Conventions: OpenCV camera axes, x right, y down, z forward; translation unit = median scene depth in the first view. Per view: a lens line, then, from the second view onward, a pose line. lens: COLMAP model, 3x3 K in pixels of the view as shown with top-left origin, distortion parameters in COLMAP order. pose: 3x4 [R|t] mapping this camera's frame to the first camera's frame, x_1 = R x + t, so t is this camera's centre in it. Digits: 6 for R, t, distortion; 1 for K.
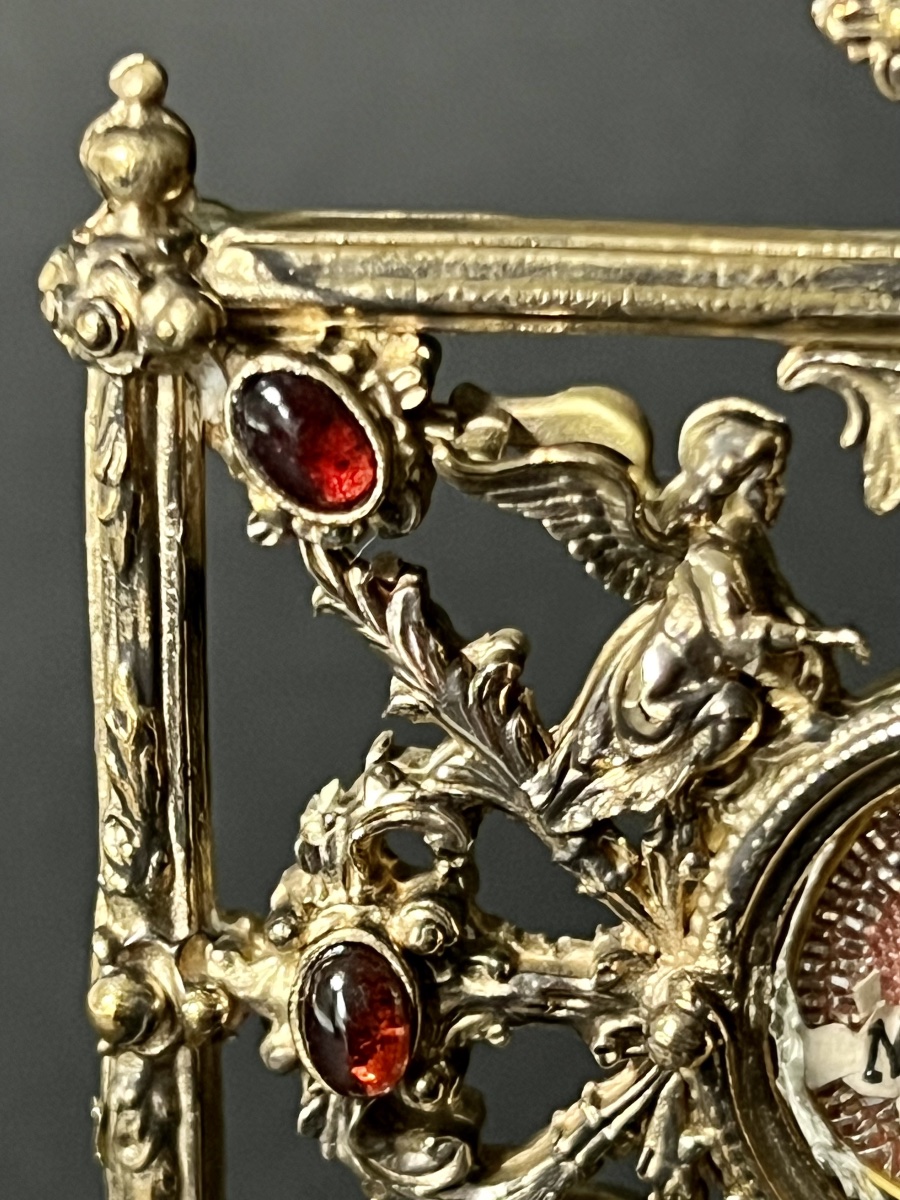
lens RADIAL K [[3780.8, 0, 450.0], [0, 3780.8, 600.0], [0, 0, 1]] dist [0.207470, -1.714678]
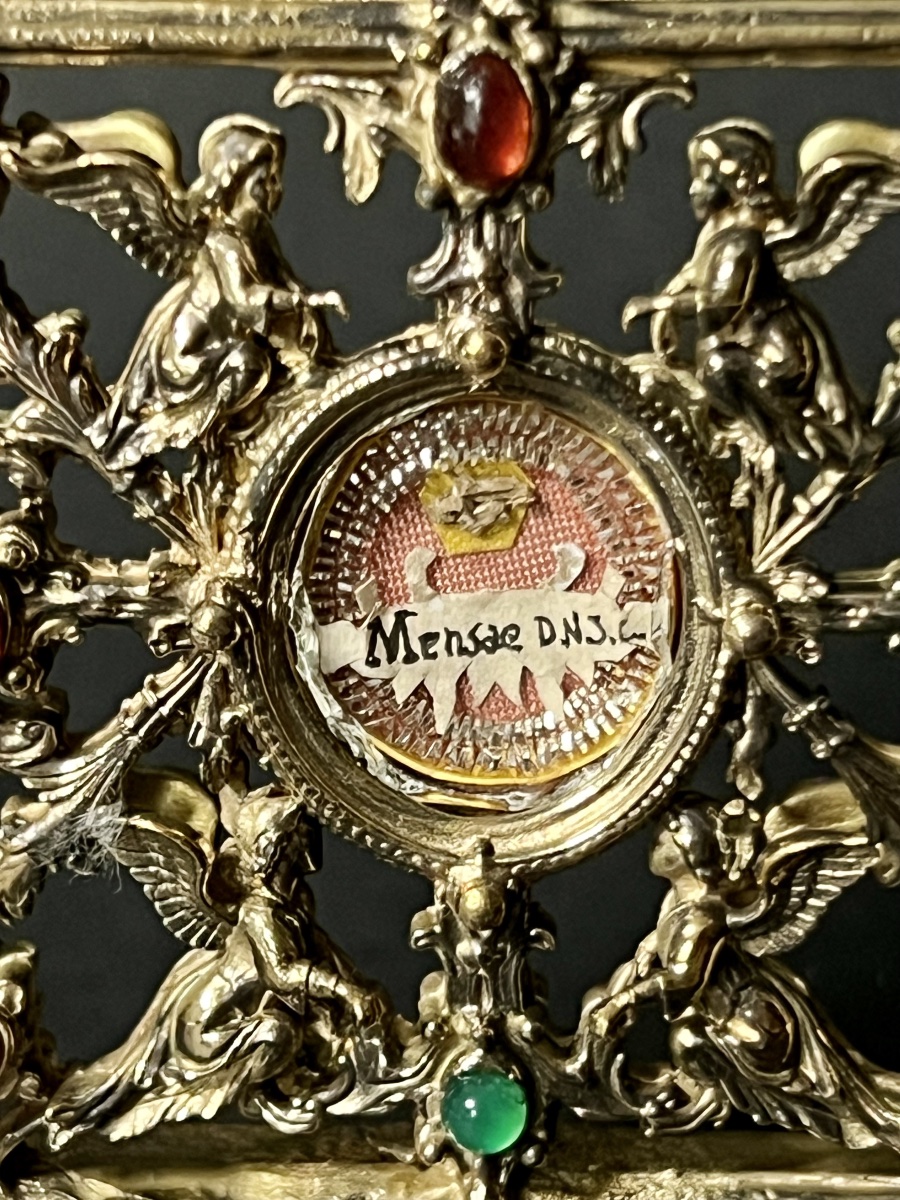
lens RADIAL K [[3780.8, 0, 450.0], [0, 3780.8, 600.0], [0, 0, 1]] dist [0.207470, -1.714678]
pose [[0.996485, -0.026445, 0.079488, 0.038397], [0.024940, 0.999492, 0.019865, 0.083091], [-0.079973, -0.017813, 0.996638, -0.268655]]
